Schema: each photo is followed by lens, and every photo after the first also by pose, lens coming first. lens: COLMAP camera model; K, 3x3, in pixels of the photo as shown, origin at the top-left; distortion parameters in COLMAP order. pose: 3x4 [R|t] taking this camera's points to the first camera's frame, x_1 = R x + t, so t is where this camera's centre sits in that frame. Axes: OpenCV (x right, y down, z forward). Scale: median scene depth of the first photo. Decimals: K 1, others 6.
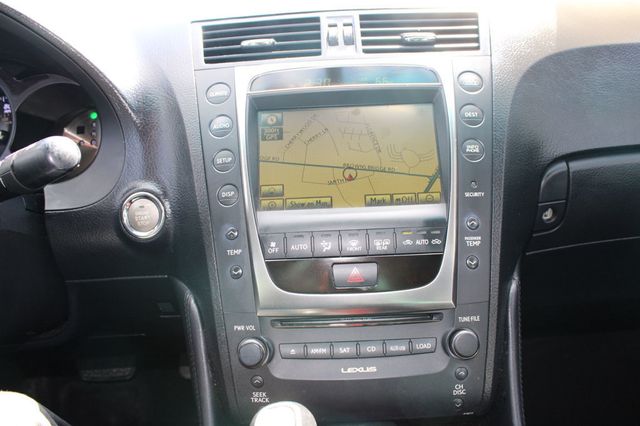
lens RADIAL K [[534.6, 0, 320.0], [0, 534.6, 213.0], [0, 0, 1]] dist [-0.172801, 0.153561]
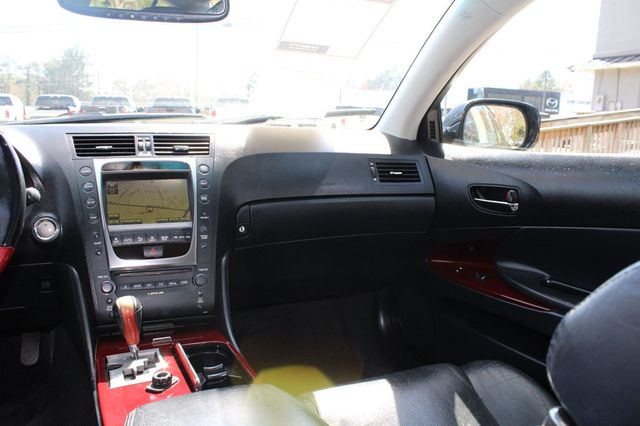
lens RADIAL K [[534.6, 0, 320.0], [0, 534.6, 213.0], [0, 0, 1]] dist [-0.172801, 0.153561]
pose [[0.916841, 0.004670, 0.399224, -0.165836], [0.047192, 0.991654, -0.119979, 0.236052], [-0.396453, 0.128841, 0.908969, -1.262142]]
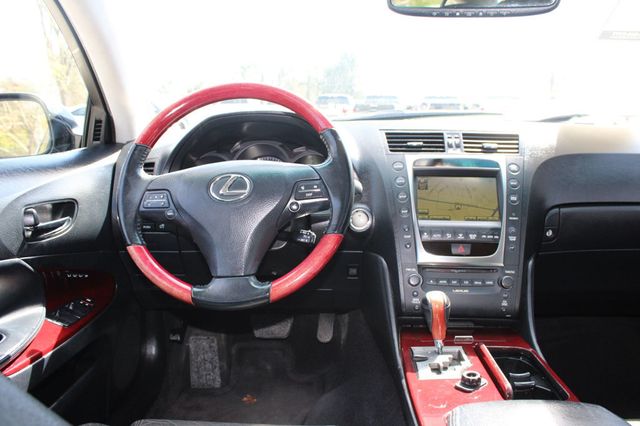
lens RADIAL K [[534.6, 0, 320.0], [0, 534.6, 213.0], [0, 0, 1]] dist [-0.172801, 0.153561]
pose [[0.995301, 0.064748, -0.071998, -0.352671], [-0.072375, 0.991412, -0.108926, 0.232684], [0.064326, 0.113625, 0.991439, -1.209420]]
